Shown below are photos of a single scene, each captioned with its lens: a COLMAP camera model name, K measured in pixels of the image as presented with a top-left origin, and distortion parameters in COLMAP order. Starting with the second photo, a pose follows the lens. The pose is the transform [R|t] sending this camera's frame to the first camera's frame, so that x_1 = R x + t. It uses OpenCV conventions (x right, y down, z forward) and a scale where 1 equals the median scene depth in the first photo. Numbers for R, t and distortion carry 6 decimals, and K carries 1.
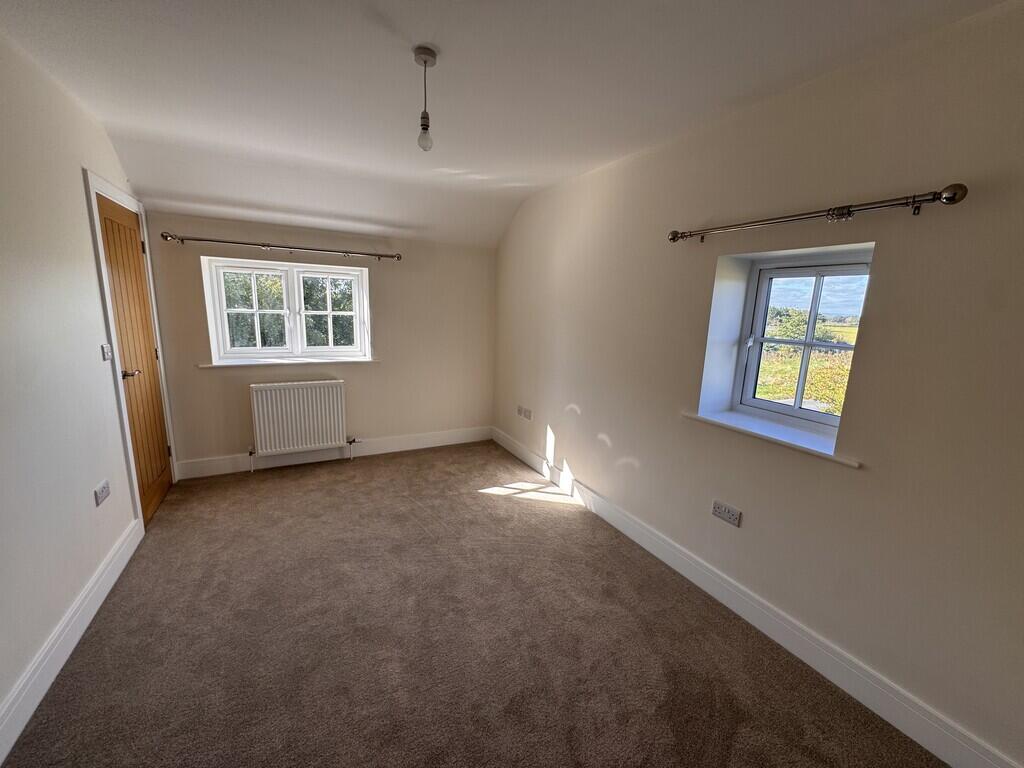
lens RADIAL K [[409.8, 0, 512.0], [0, 409.8, 384.0], [0, 0, 1]] dist [-0.001986, -0.000231]
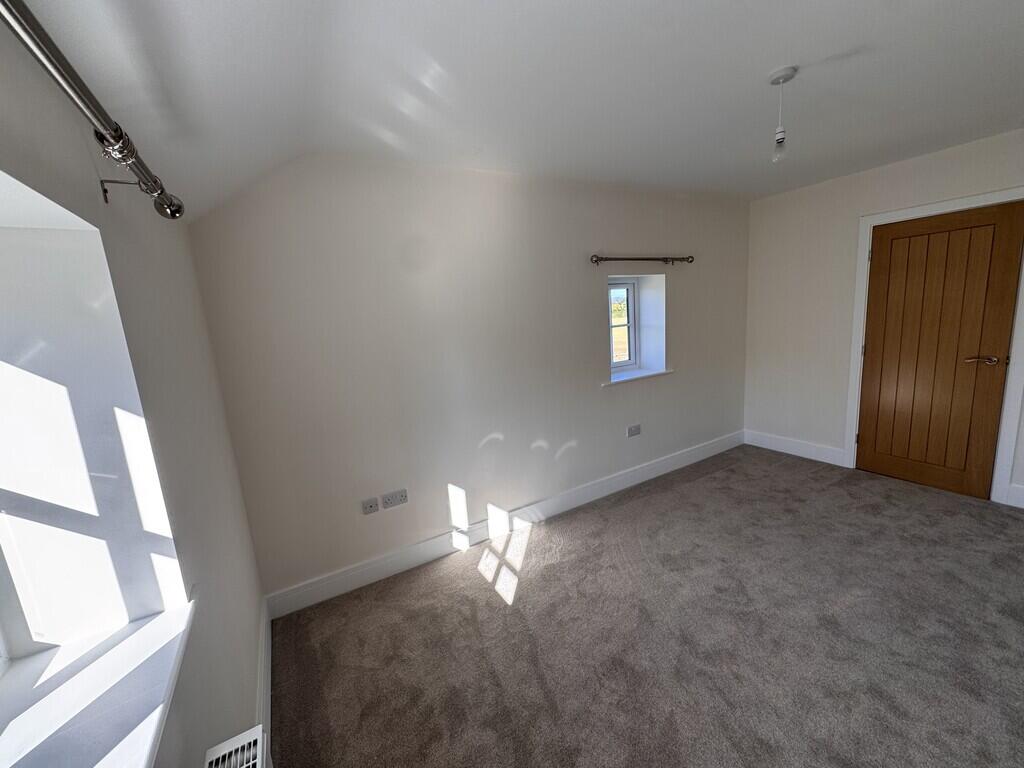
lens RADIAL K [[409.8, 0, 512.0], [0, 409.8, 384.0], [0, 0, 1]] dist [-0.001986, -0.000231]
pose [[-0.050252, -0.200298, 0.978445, -0.747247], [0.261449, 0.942881, 0.206445, -0.240249], [-0.963908, 0.266187, 0.004986, 1.016565]]
